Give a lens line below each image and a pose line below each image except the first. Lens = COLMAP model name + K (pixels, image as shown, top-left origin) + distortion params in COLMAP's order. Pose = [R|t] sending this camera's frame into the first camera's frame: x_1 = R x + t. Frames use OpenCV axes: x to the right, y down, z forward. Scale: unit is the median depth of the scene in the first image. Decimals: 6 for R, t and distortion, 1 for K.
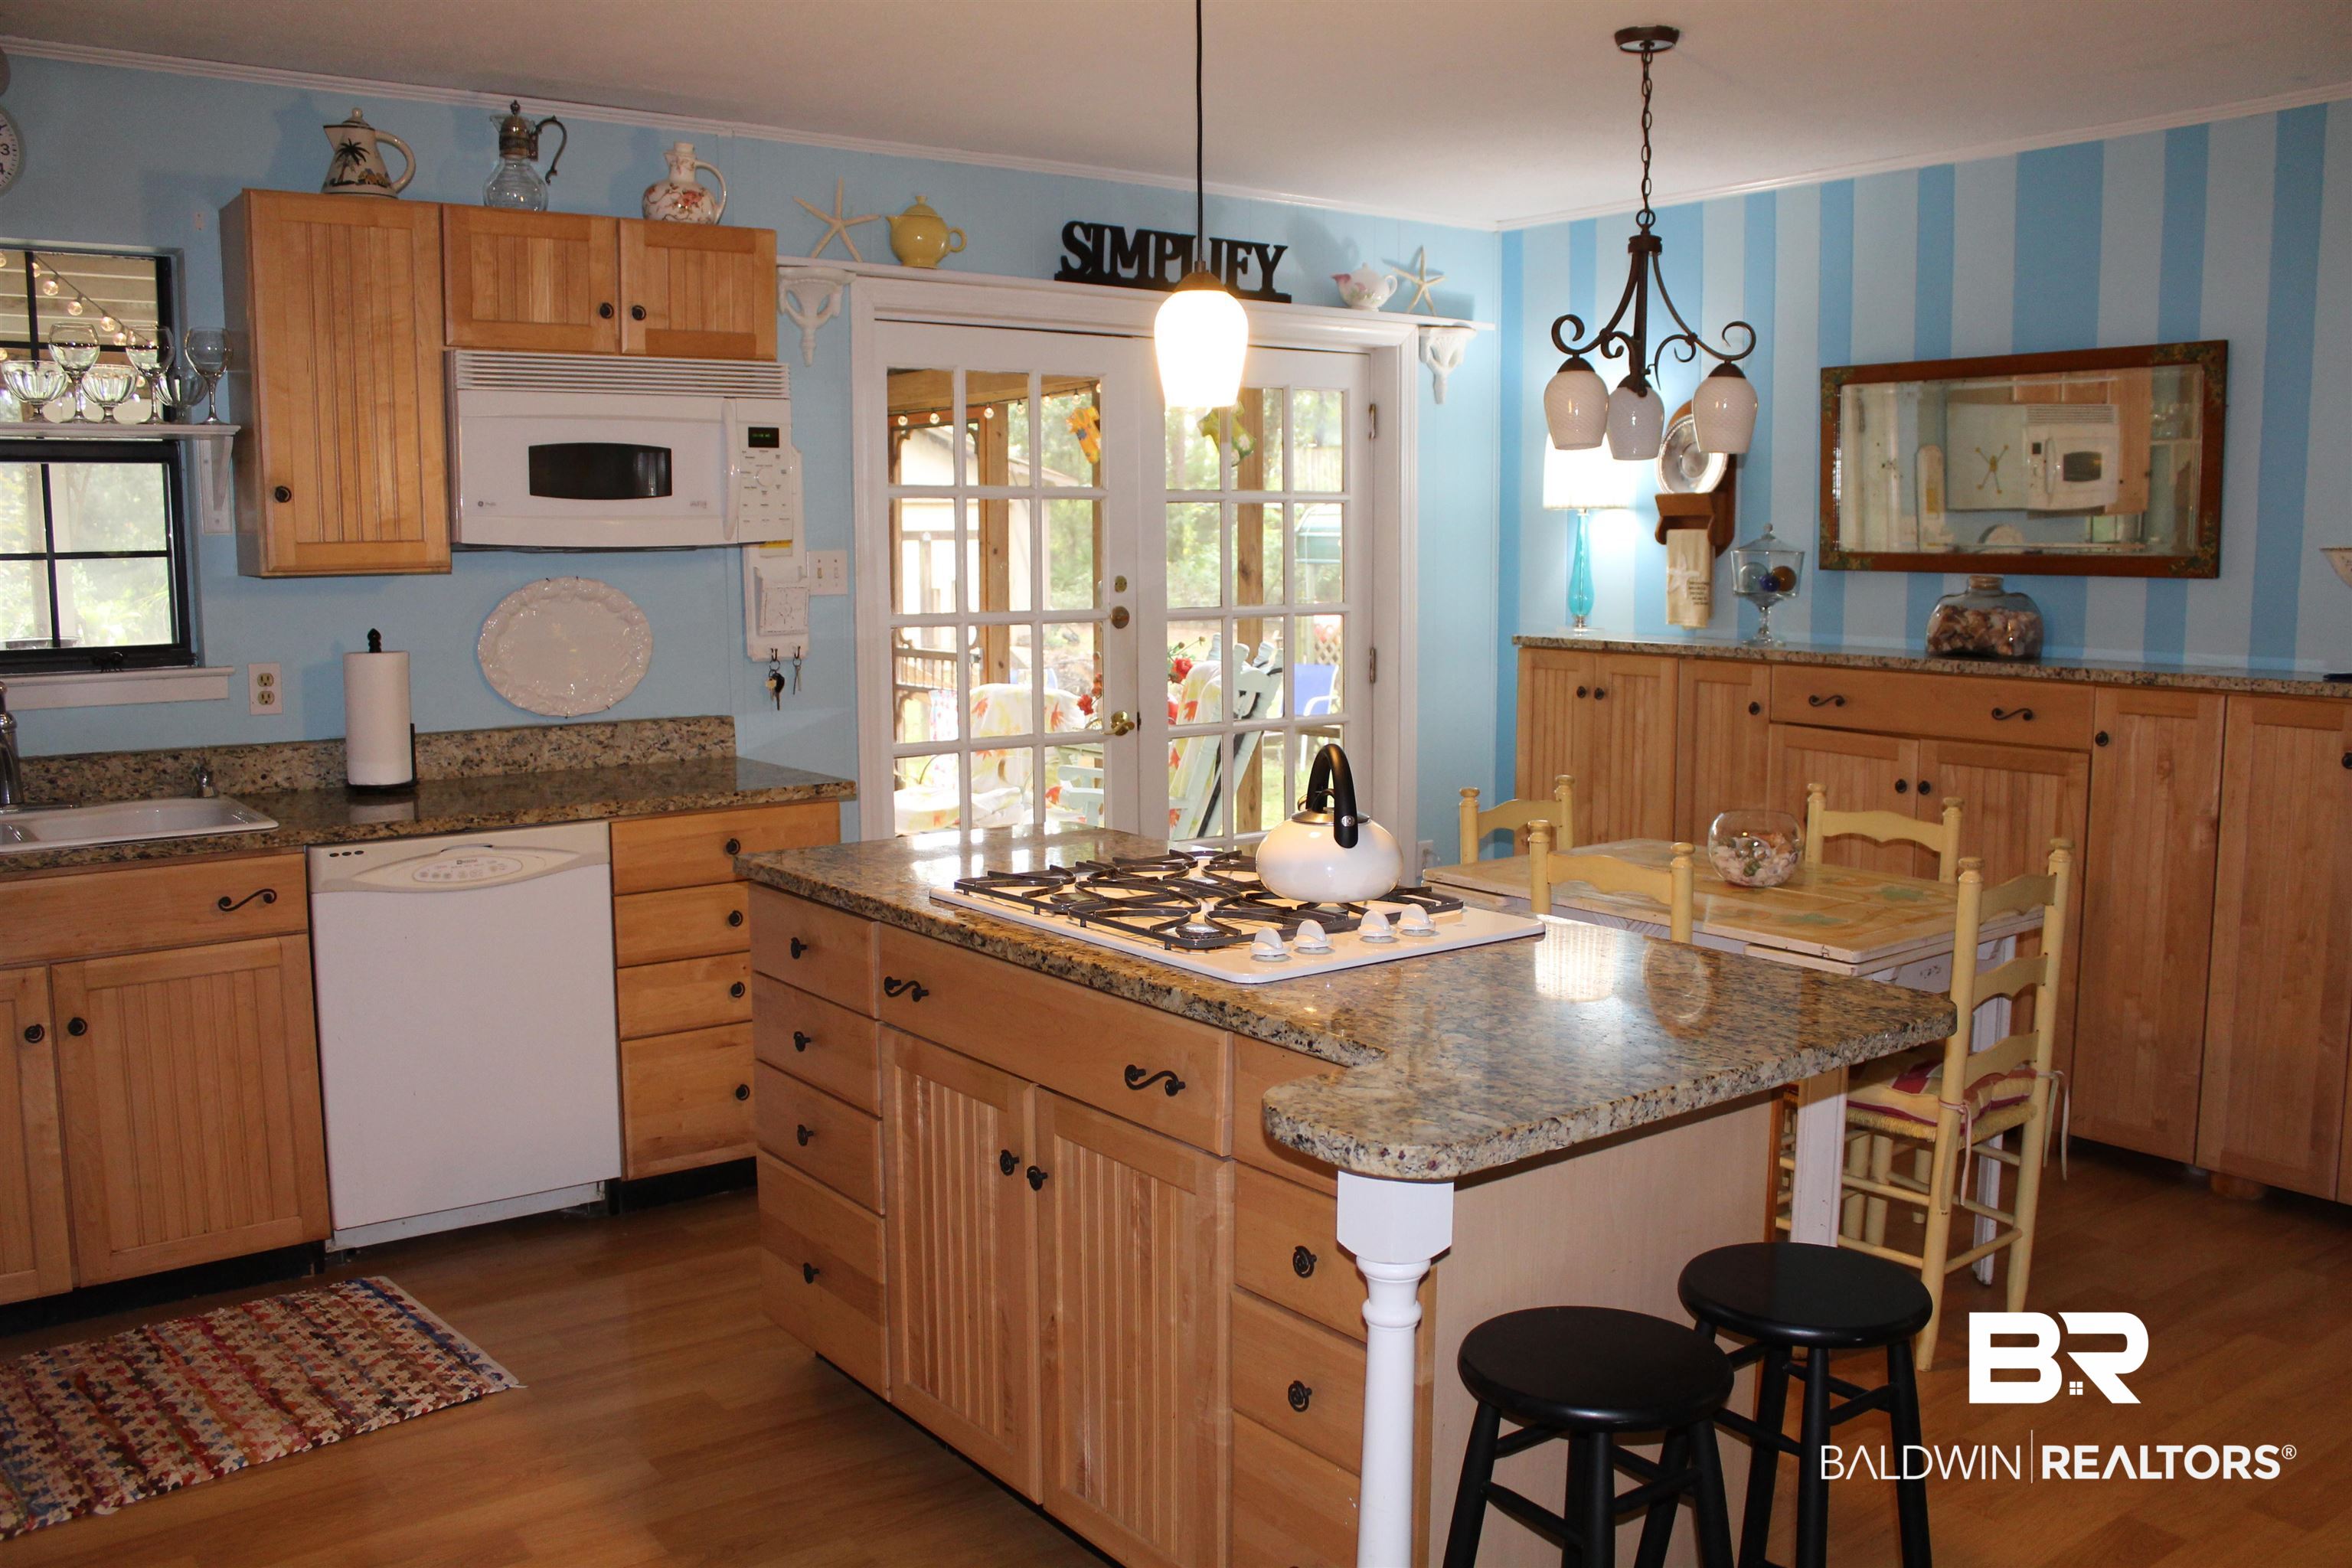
lens RADIAL K [[1957.0, 0, 1176.0], [0, 1957.0, 784.0], [0, 0, 1]] dist [-0.156511, 0.131728]
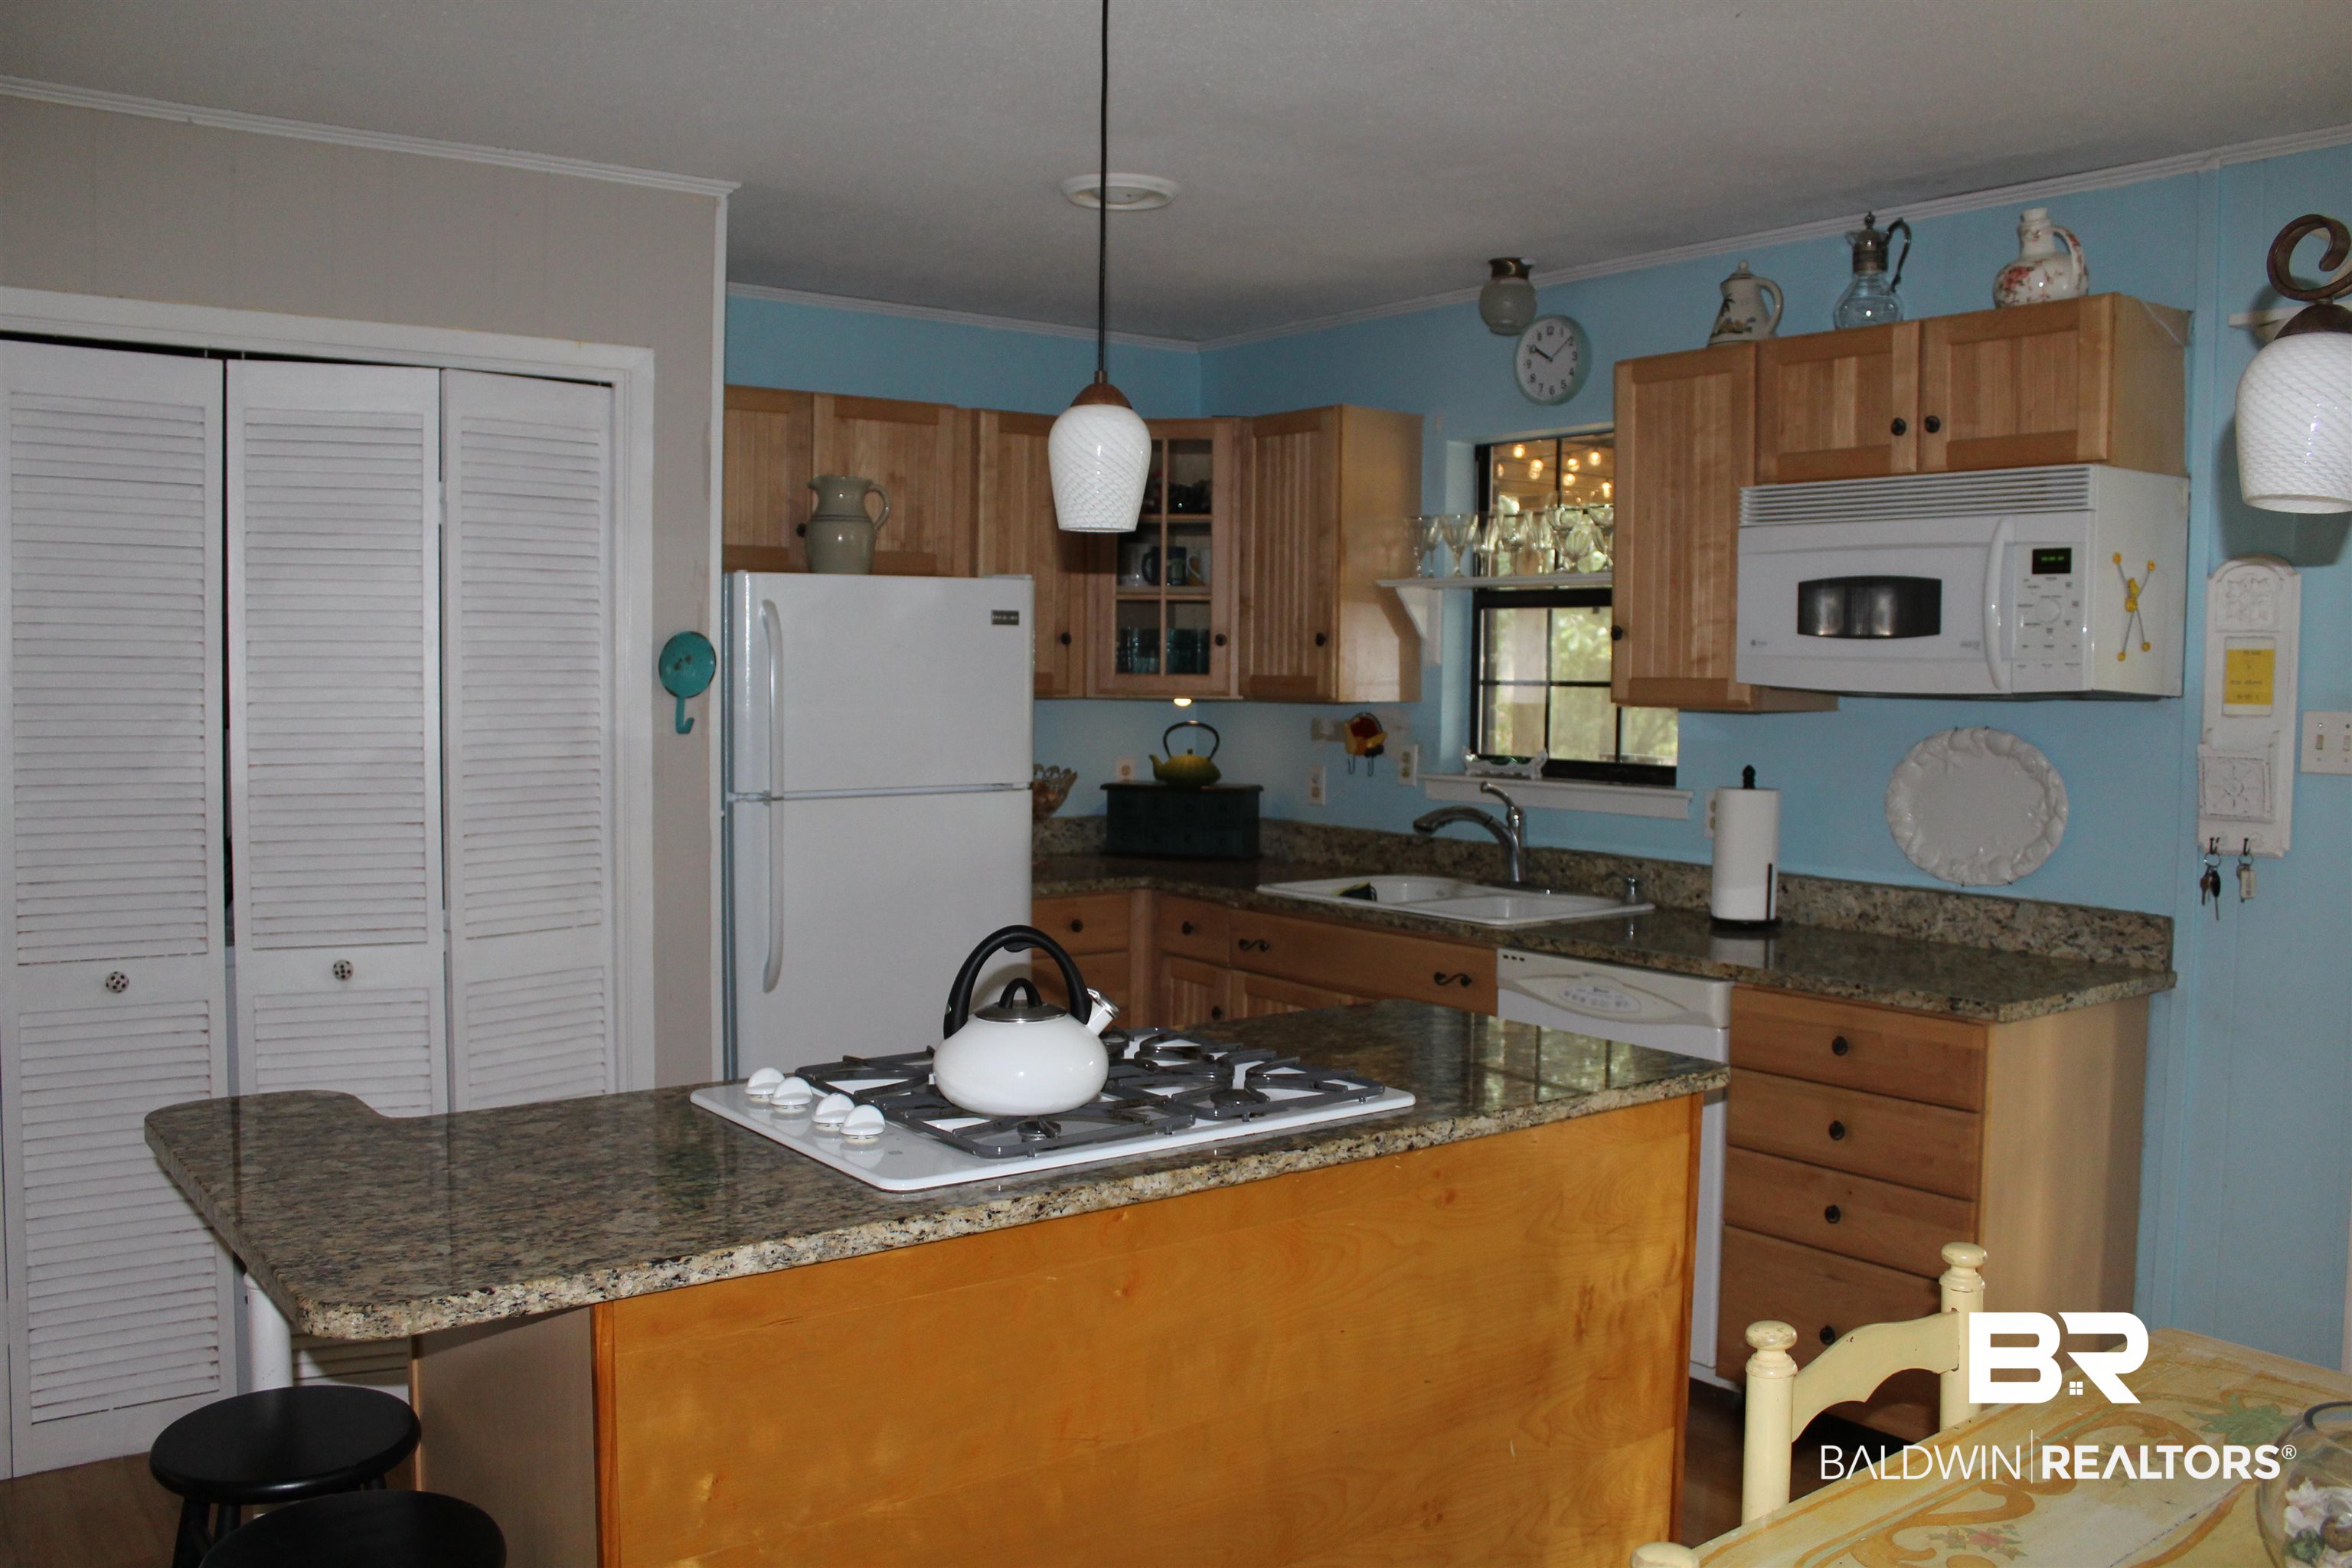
lens RADIAL K [[1957.0, 0, 1176.0], [0, 1957.0, 784.0], [0, 0, 1]] dist [-0.156511, 0.131728]
pose [[0.009729, 0.063590, -0.997929, 0.567539], [-0.136701, 0.988691, 0.061669, -0.088159], [0.990565, 0.135817, 0.018311, 0.644931]]
